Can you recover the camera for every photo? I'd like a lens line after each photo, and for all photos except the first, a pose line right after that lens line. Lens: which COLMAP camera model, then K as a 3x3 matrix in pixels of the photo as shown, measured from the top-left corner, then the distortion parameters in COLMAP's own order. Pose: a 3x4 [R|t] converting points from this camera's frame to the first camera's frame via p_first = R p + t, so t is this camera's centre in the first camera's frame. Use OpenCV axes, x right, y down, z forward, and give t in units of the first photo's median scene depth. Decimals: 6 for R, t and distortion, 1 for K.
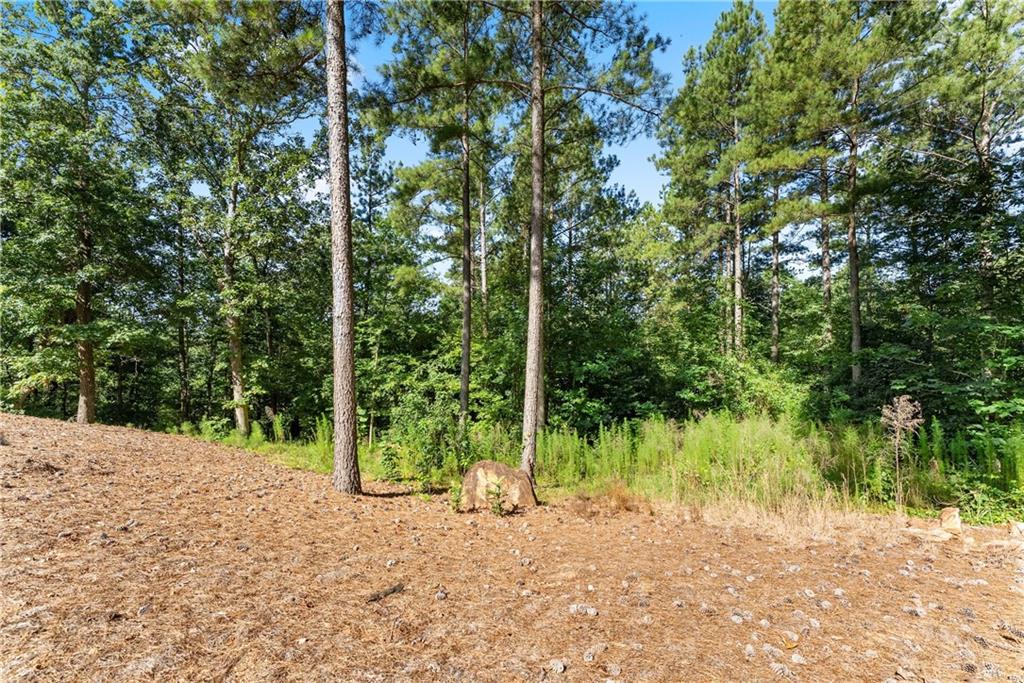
lens RADIAL K [[414.9, 0, 509.0], [0, 414.9, 345.5], [0, 0, 1]] dist [-0.003422, 0.000068]
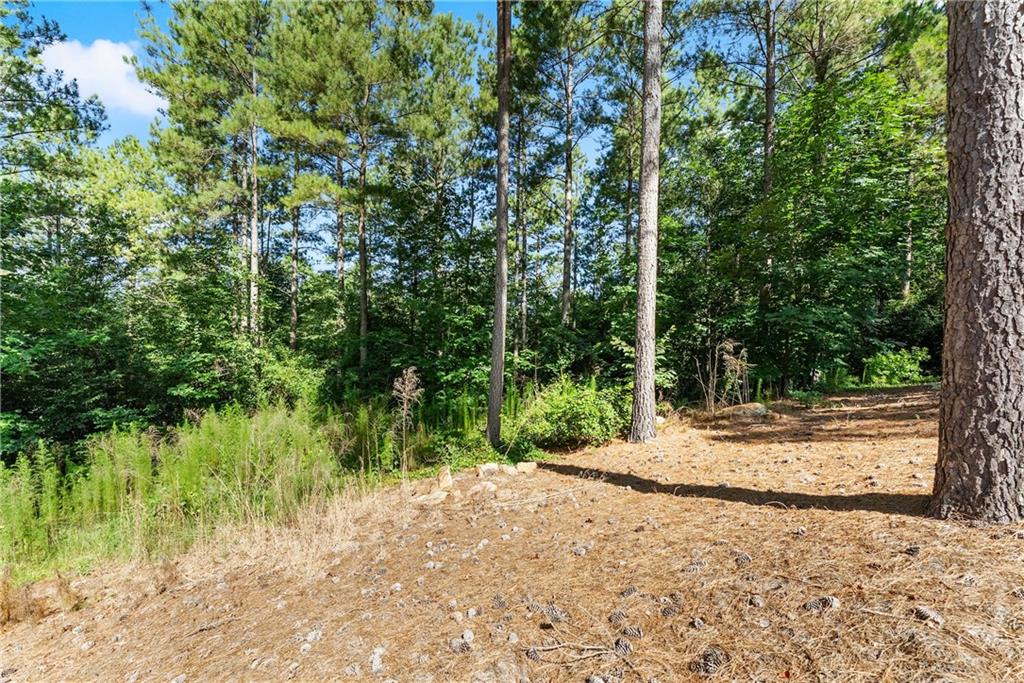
lens RADIAL K [[414.9, 0, 509.2], [0, 414.9, 341.1], [0, 0, 1]] dist [-0.003422, 0.000068]
pose [[0.498666, 0.004539, 0.866783, 0.066862], [-0.011850, 0.999929, 0.001581, 0.018856], [-0.866713, -0.011060, 0.498684, 0.099847]]
